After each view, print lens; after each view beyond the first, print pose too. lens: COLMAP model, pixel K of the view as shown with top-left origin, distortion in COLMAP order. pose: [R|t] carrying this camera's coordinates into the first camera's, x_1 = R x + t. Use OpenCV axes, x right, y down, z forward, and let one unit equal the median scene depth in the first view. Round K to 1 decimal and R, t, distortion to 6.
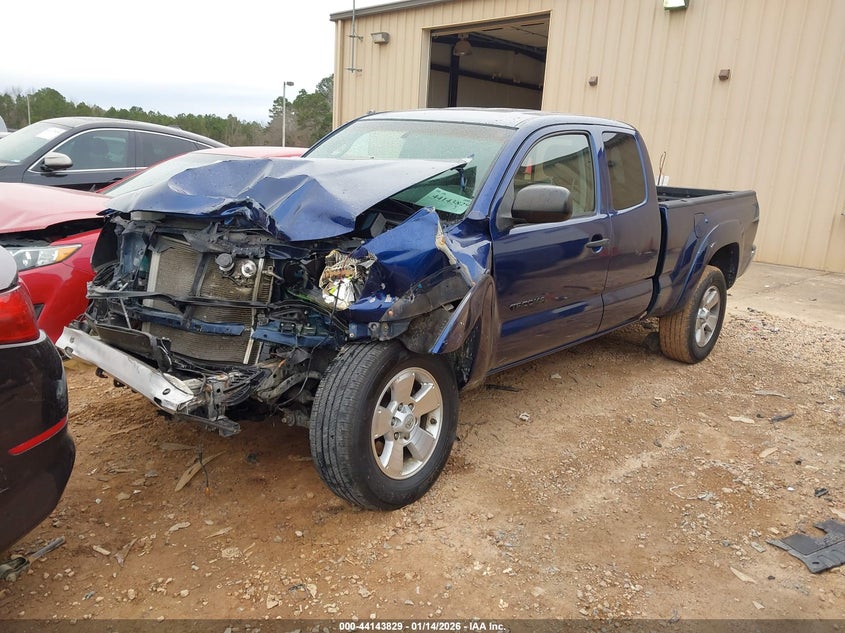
lens RADIAL K [[665.3, 0, 422.5], [0, 665.3, 316.5], [0, 0, 1]] dist [0.009677, 0.001472]
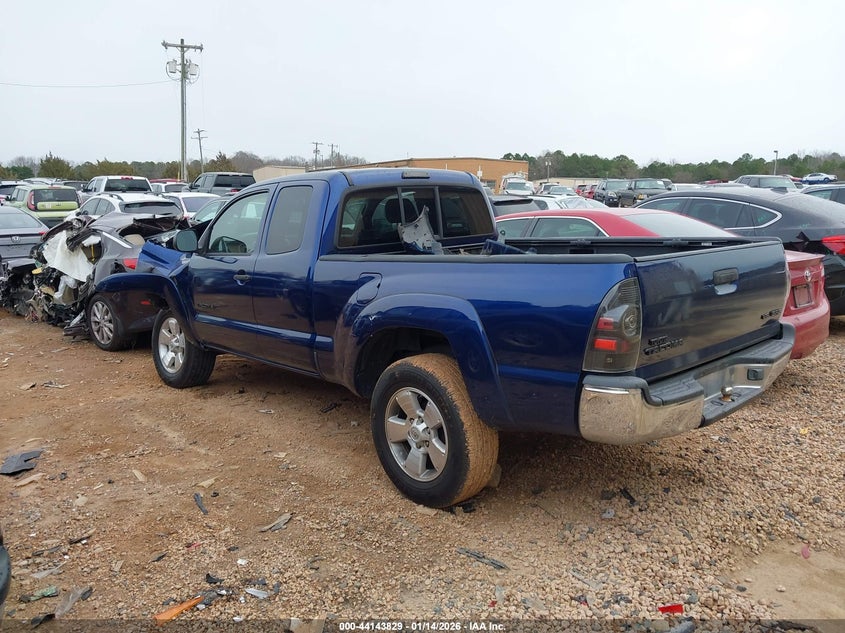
lens RADIAL K [[687.1, 0, 422.5], [0, 687.1, 316.5], [0, 0, 1]] dist [0.007597, 0.001134]
pose [[-0.117273, 0.144910, -0.982470, 1.473131], [-0.164771, 0.972746, 0.163144, -0.317078], [0.979335, 0.181015, -0.090199, 1.416652]]
